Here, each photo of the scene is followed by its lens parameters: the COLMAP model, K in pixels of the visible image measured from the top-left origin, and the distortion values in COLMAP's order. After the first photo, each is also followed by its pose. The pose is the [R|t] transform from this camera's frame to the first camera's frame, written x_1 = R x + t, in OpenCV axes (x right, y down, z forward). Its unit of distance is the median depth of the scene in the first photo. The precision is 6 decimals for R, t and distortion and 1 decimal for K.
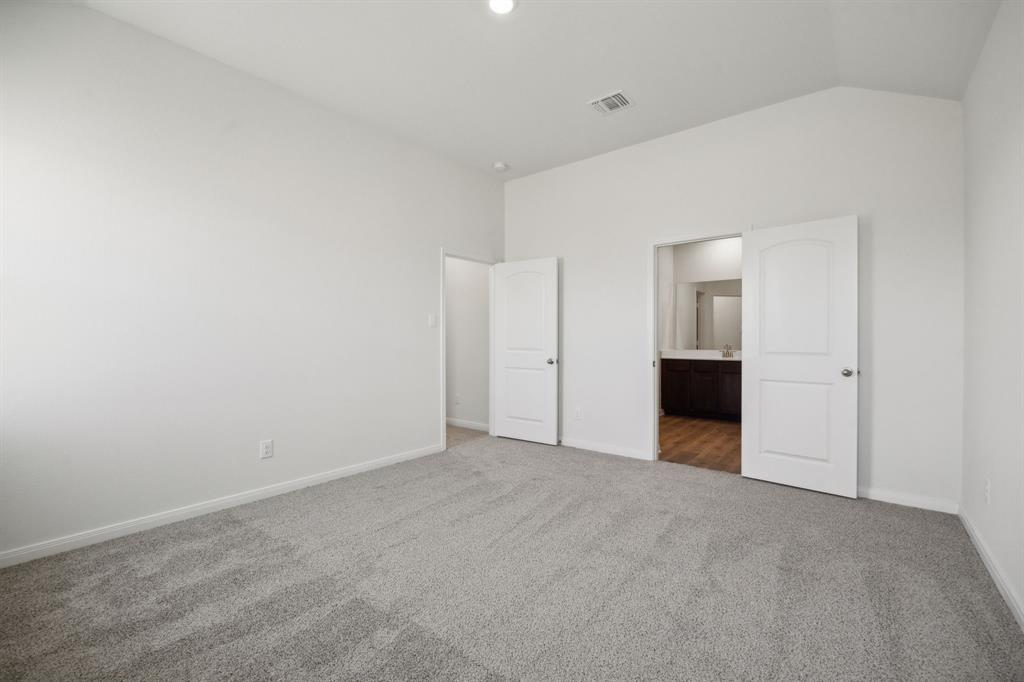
lens RADIAL K [[432.5, 0, 506.7], [0, 432.5, 345.9], [0, 0, 1]] dist [-0.022713, 0.000684]
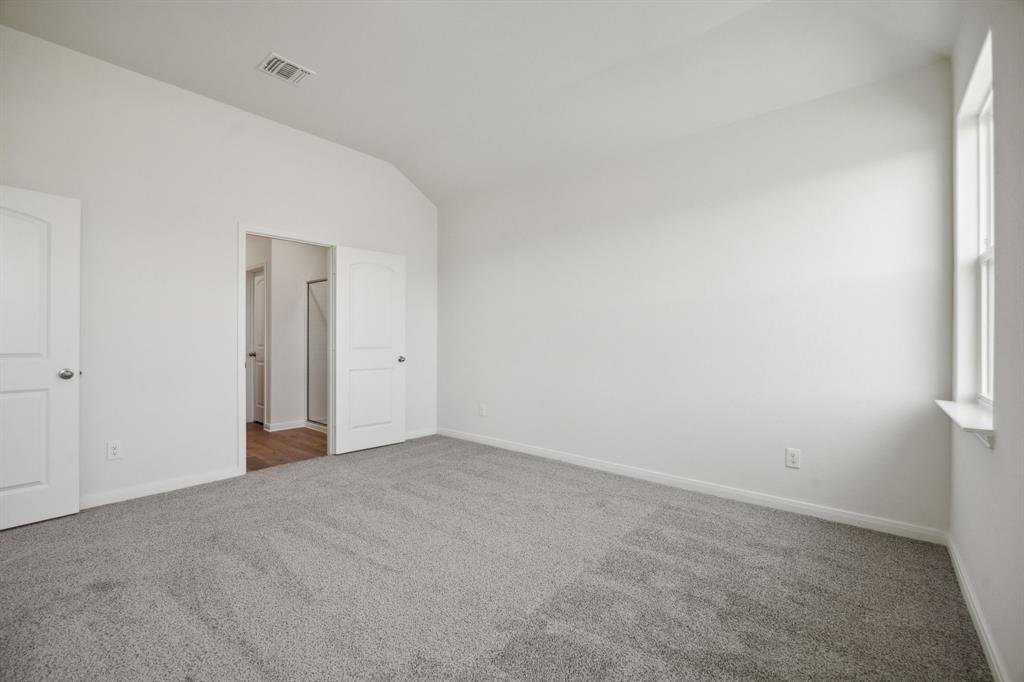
lens RADIAL K [[432.5, 0, 510.3], [0, 432.5, 335.4], [0, 0, 1]] dist [-0.022713, 0.000684]
pose [[0.026578, 0.002739, 0.999643, -0.583900], [0.017029, 0.999850, -0.003192, -0.006506], [-0.999502, 0.017108, 0.026527, 0.476855]]
